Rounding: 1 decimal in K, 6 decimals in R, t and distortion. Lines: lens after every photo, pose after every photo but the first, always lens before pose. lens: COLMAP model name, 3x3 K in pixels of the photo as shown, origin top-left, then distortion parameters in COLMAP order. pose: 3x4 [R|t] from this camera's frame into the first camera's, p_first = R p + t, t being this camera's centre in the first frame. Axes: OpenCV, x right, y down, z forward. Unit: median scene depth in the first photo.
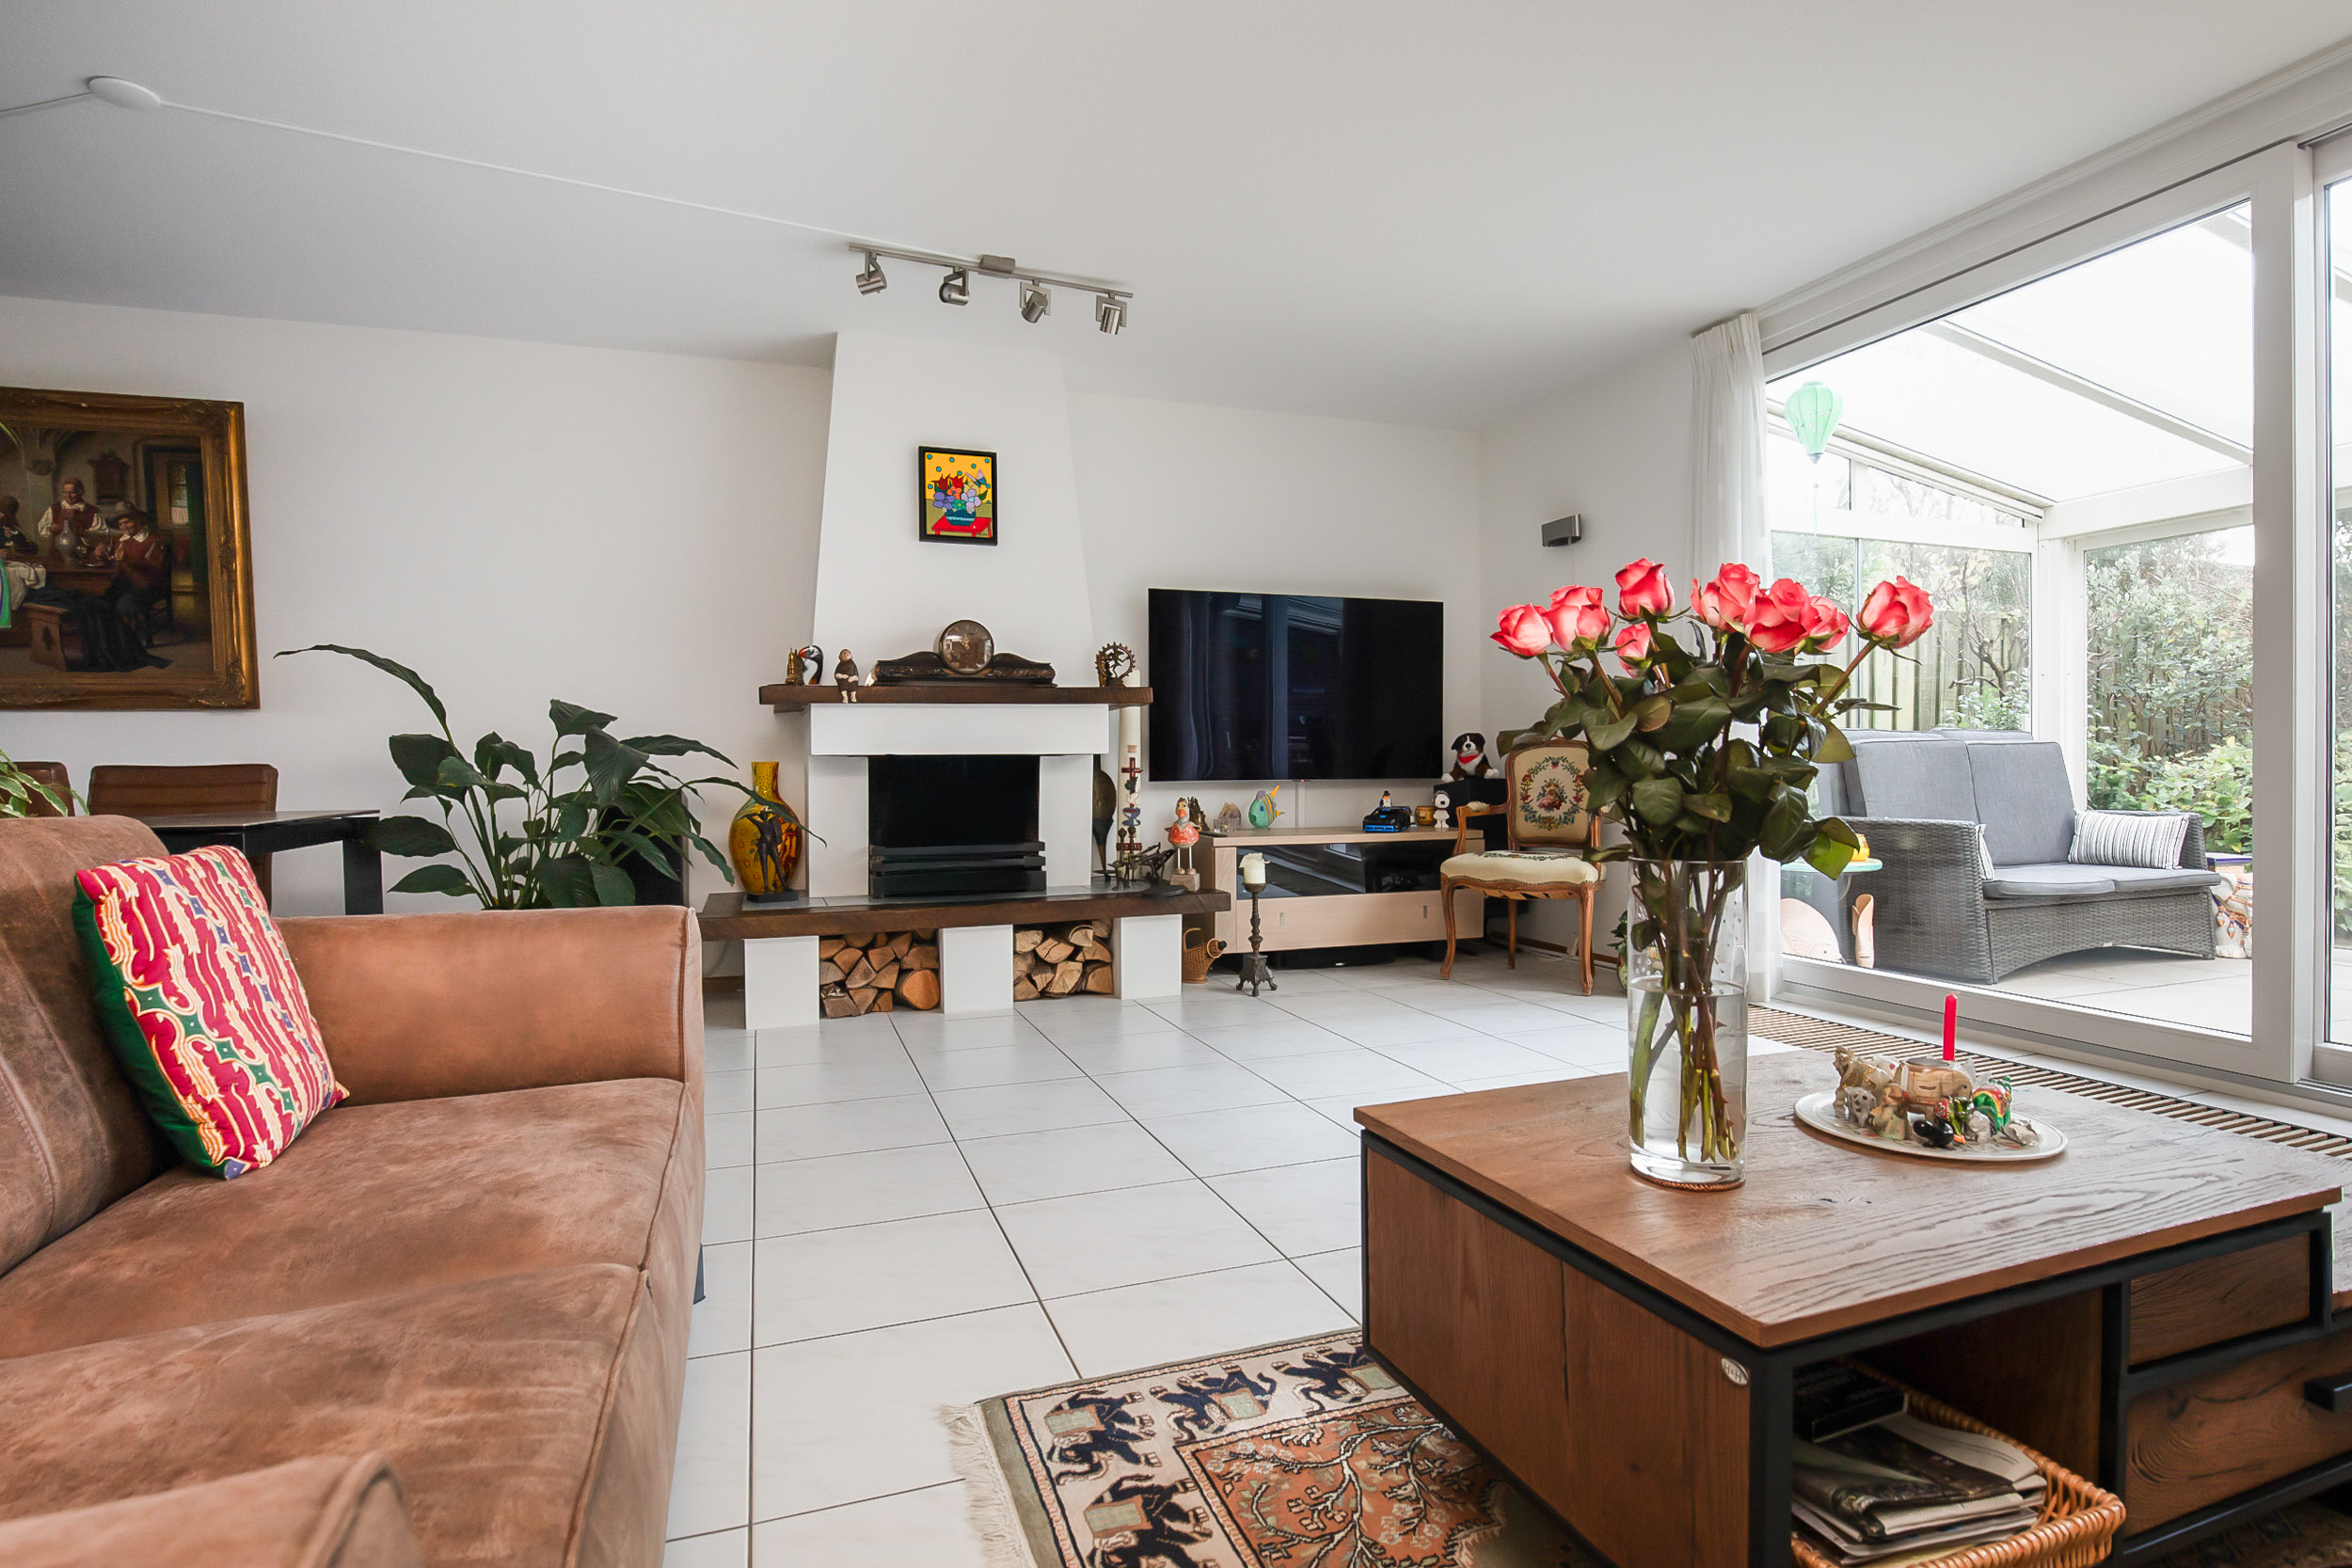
lens RADIAL K [[1170.5, 0, 1172.3], [0, 1170.5, 785.8], [0, 0, 1]] dist [-0.023351, 0.001934]
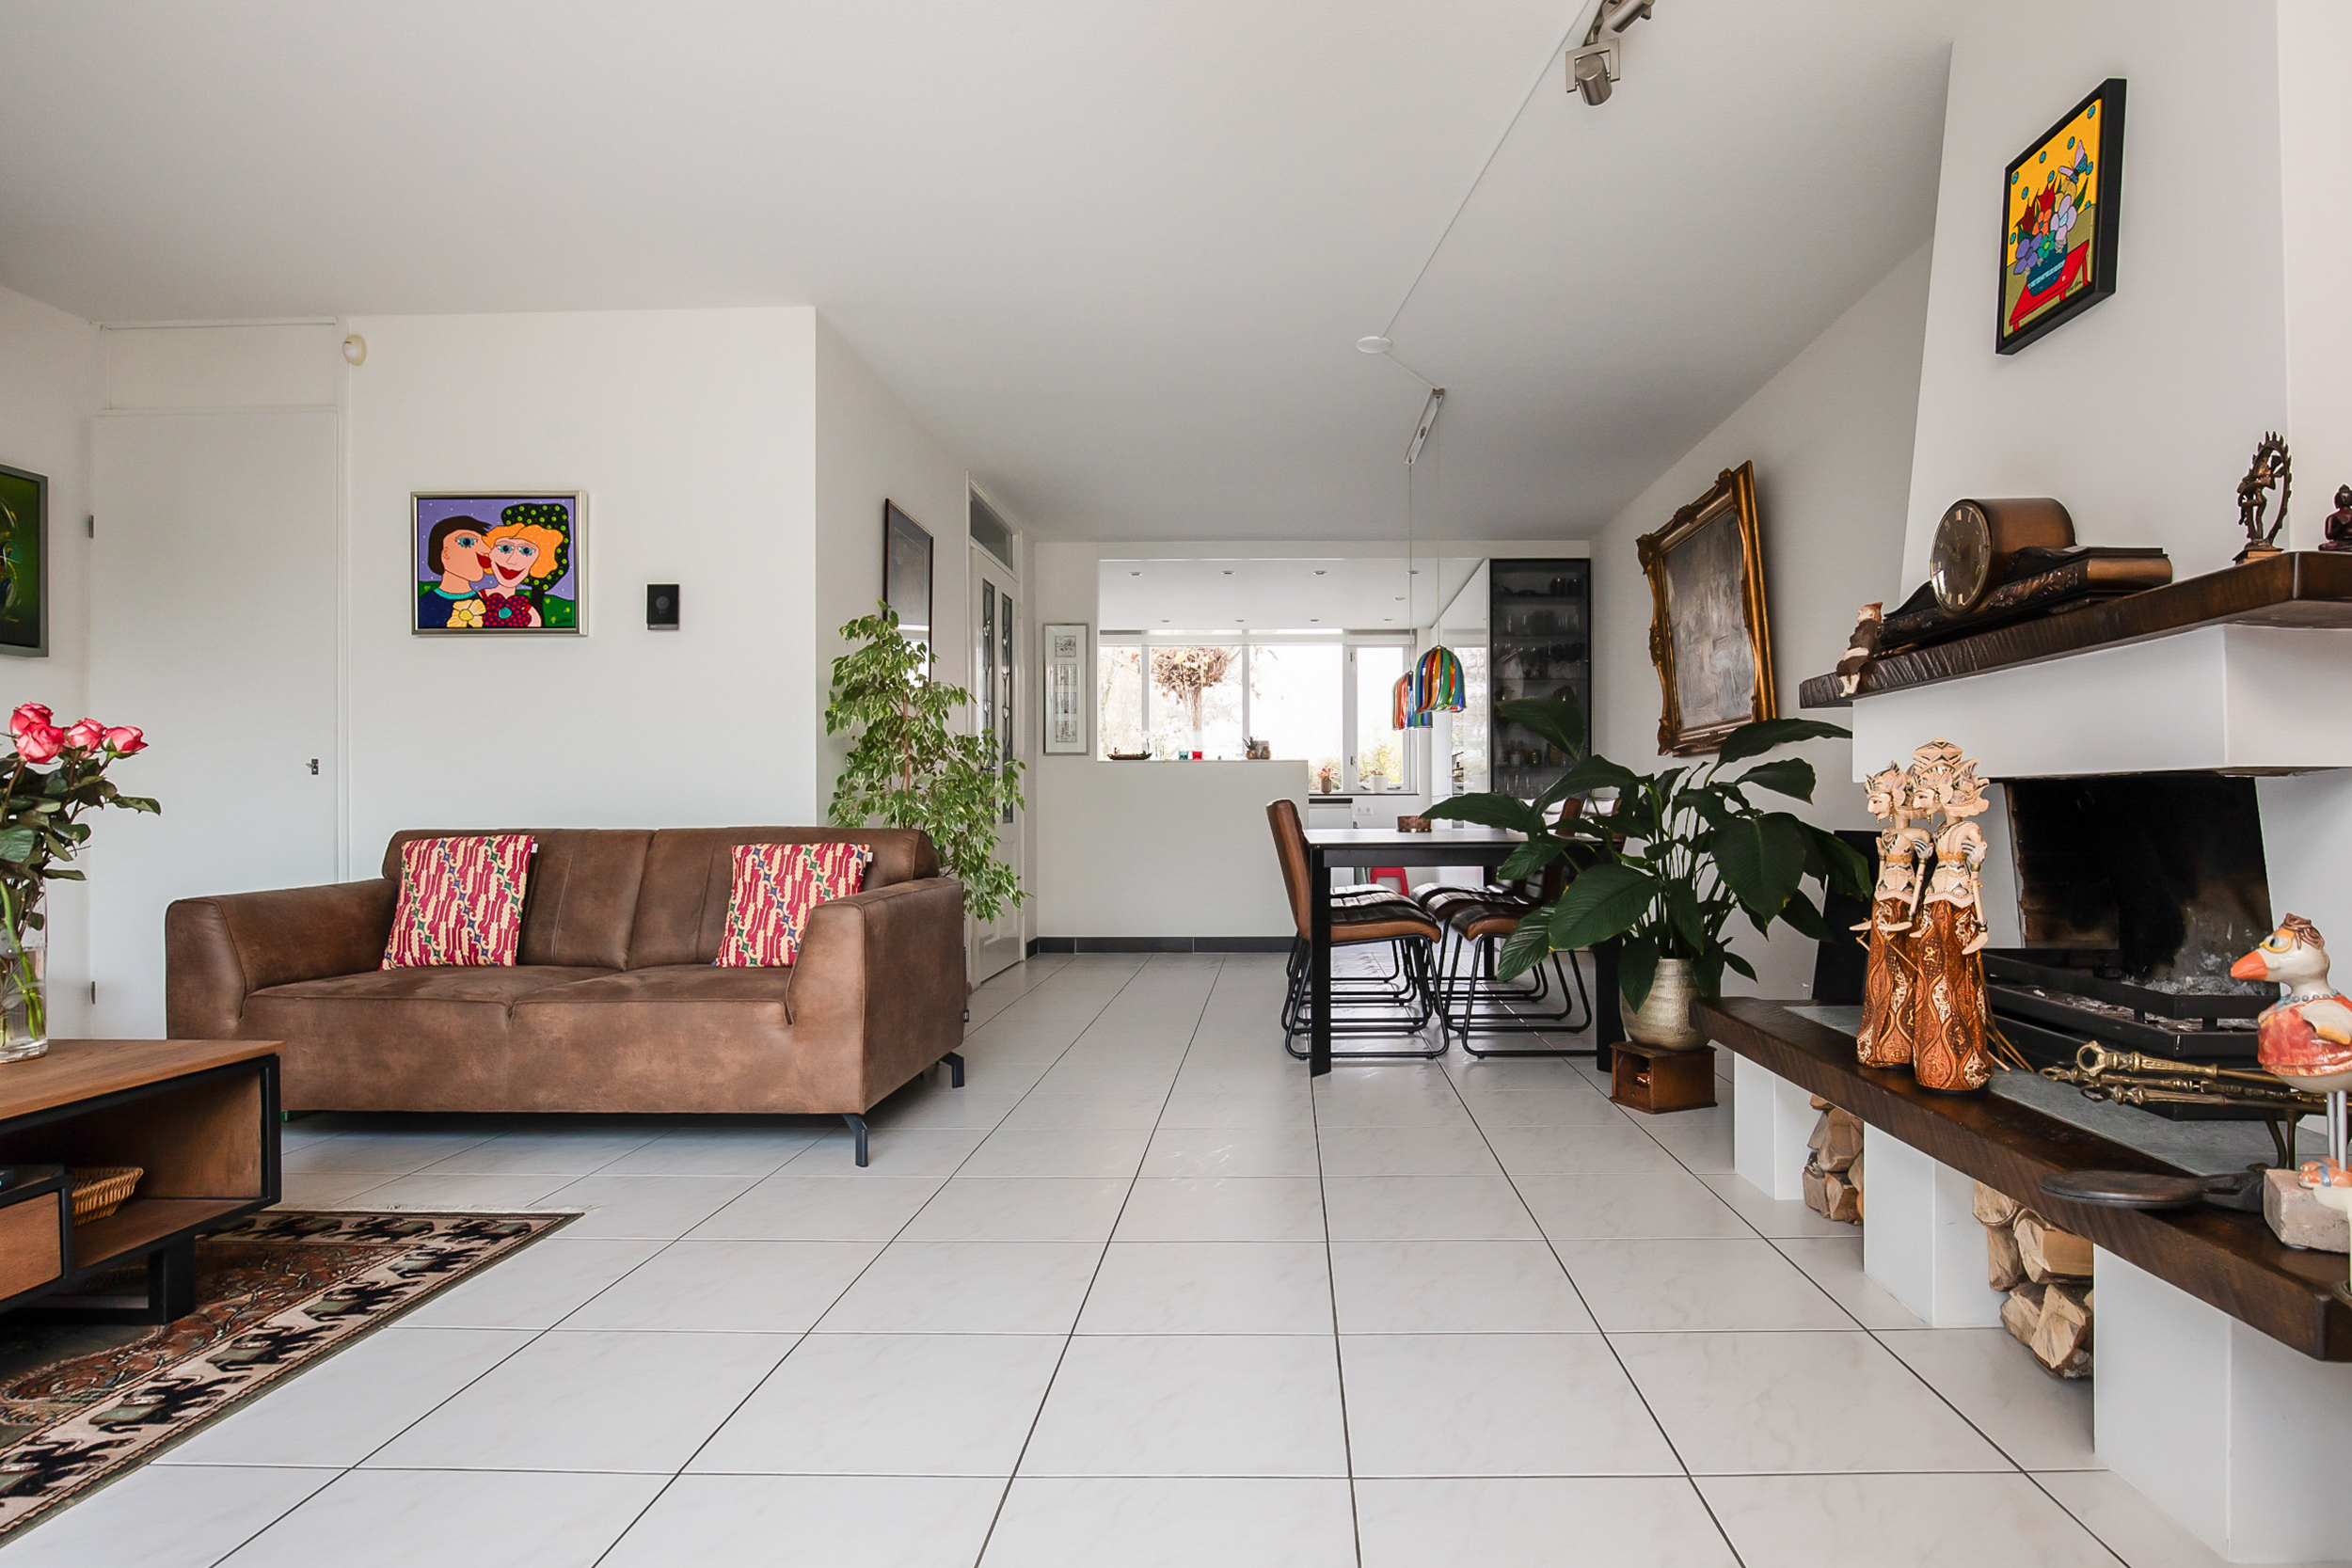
lens RADIAL K [[1250.8, 0, 1287.1], [0, 1250.8, 812.4], [0, 0, 1]] dist [-0.029333, 0.006350]
pose [[-0.335396, 0.015227, -0.941954, 0.406871], [-0.009284, 0.999767, 0.019467, -0.020492], [0.942032, 0.015274, -0.335177, 0.921152]]
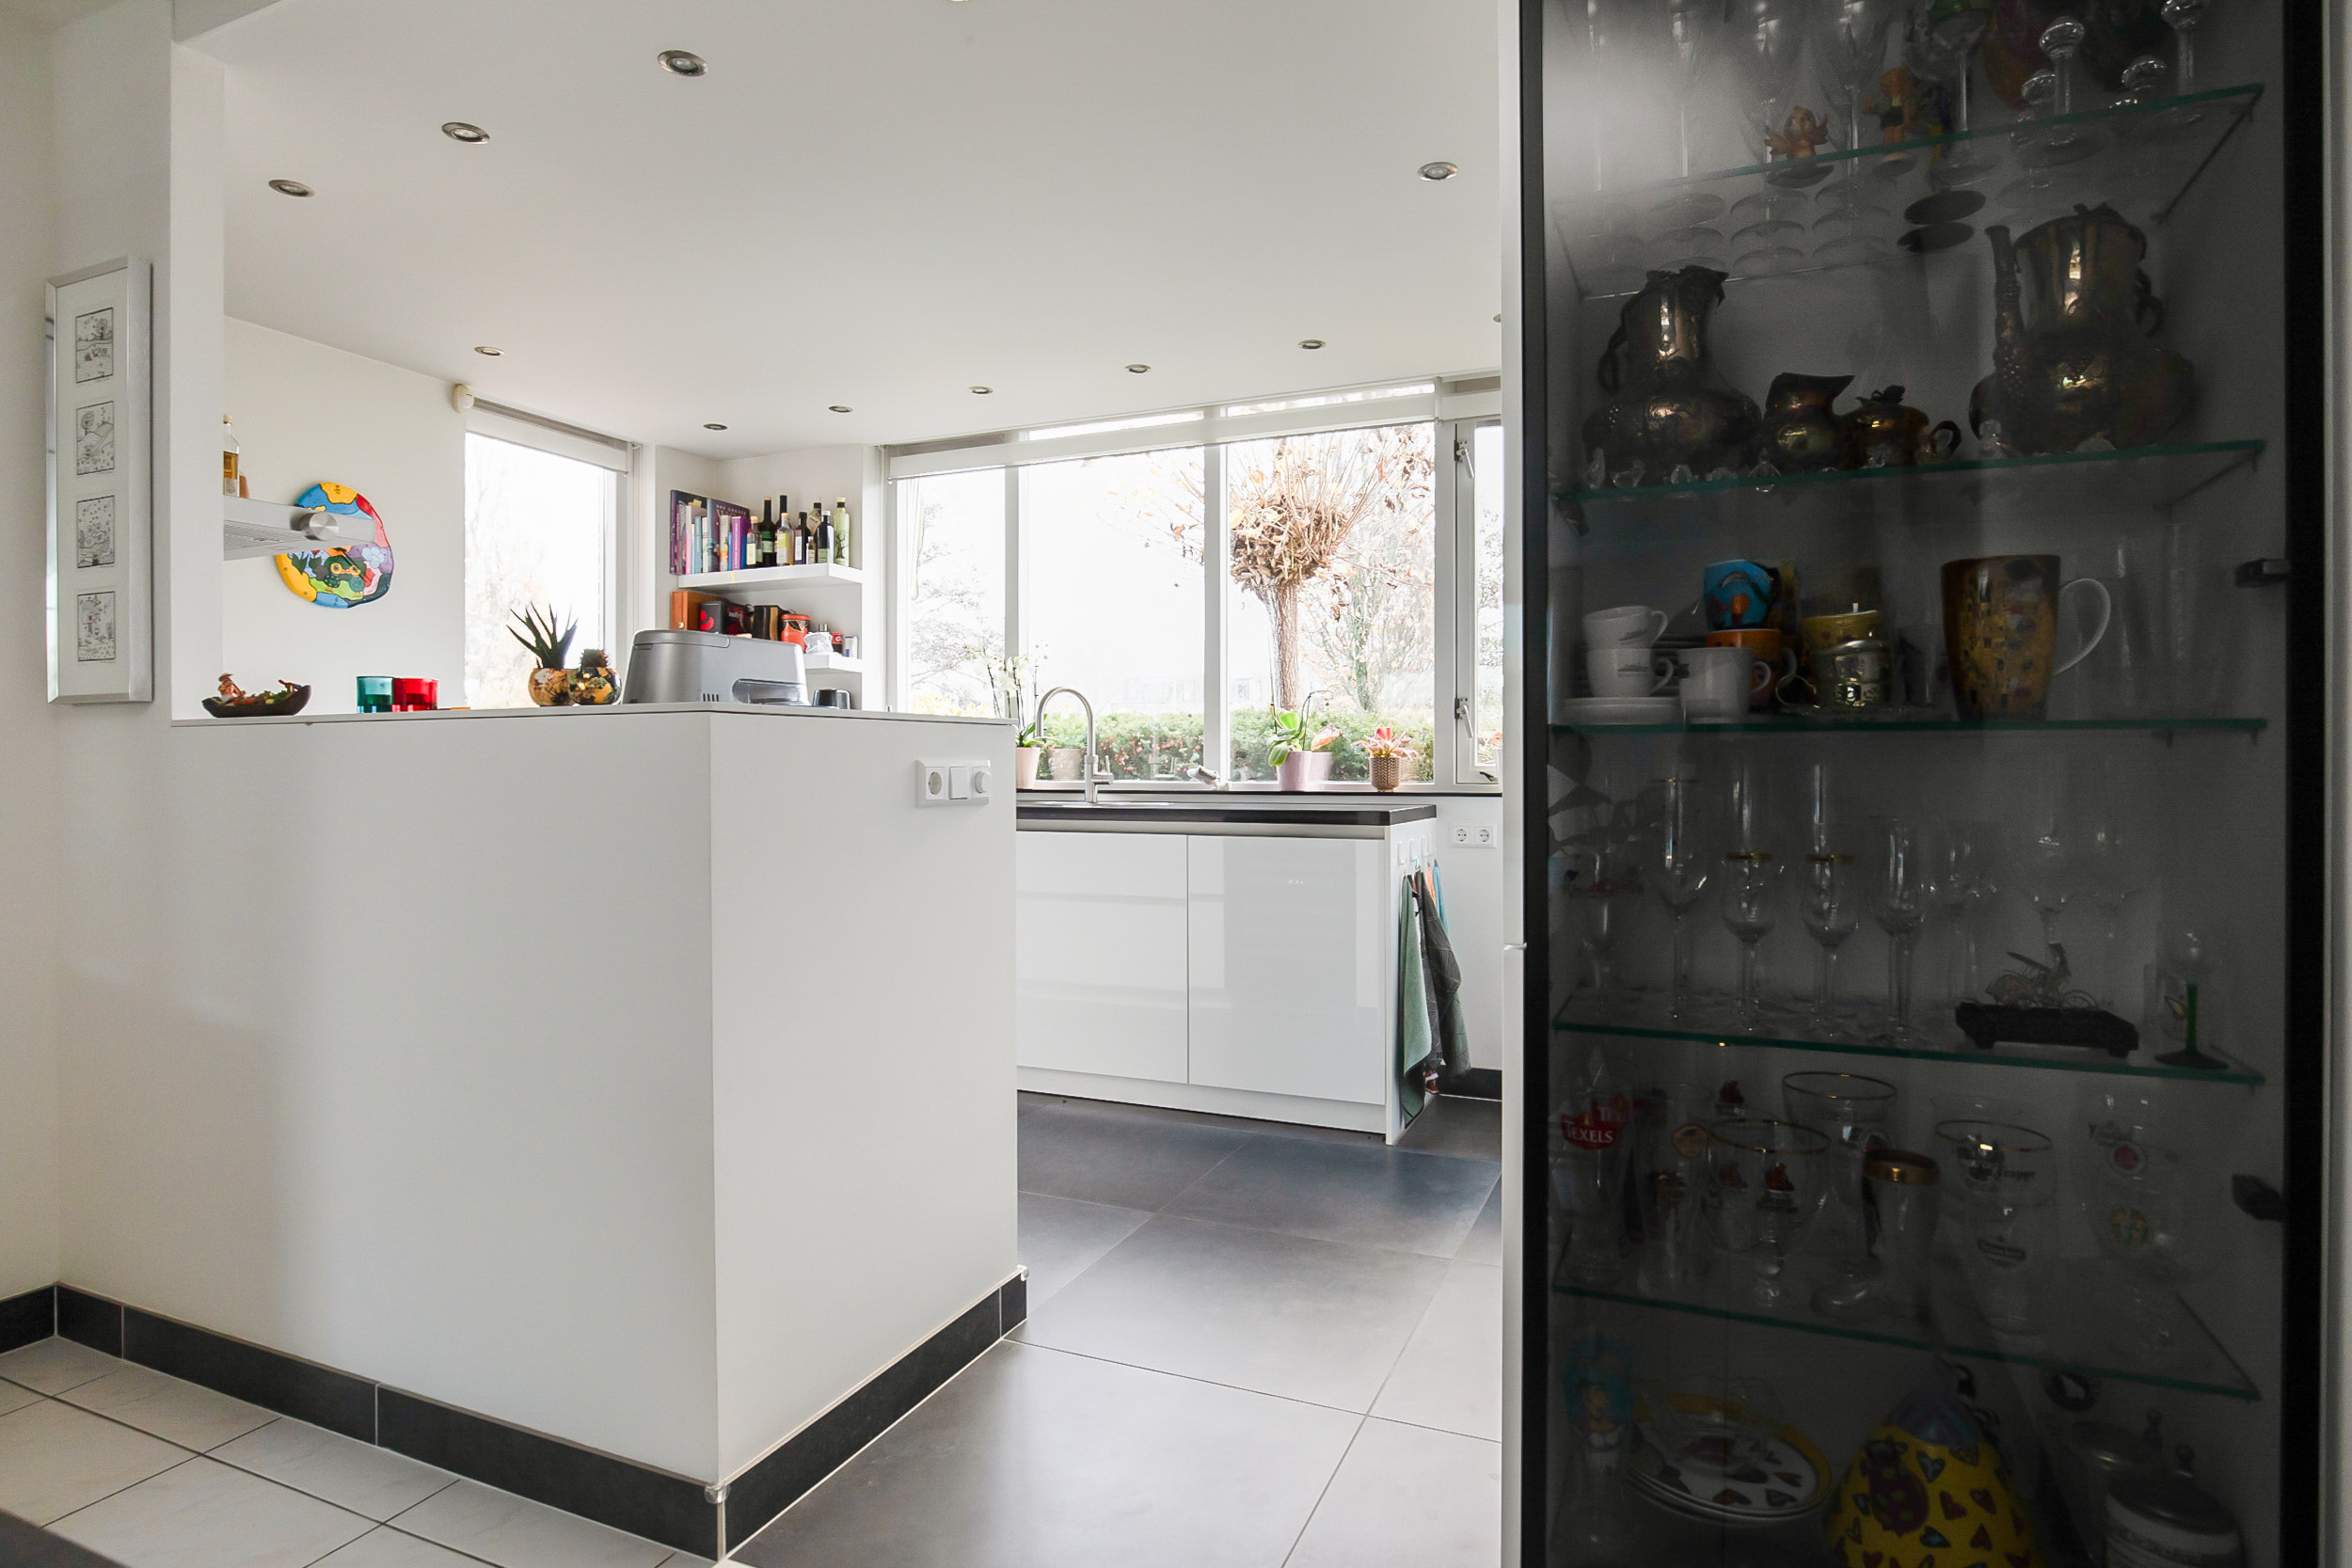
lens RADIAL K [[1250.8, 0, 1178.2], [0, 1250.8, 784.0], [0, 0, 1]] dist [-0.029333, 0.006350]
pose [[-0.689827, 0.021873, -0.723644, -1.089811], [-0.006833, 0.999302, 0.036719, -0.050840], [0.723942, 0.030275, -0.689196, 0.739230]]
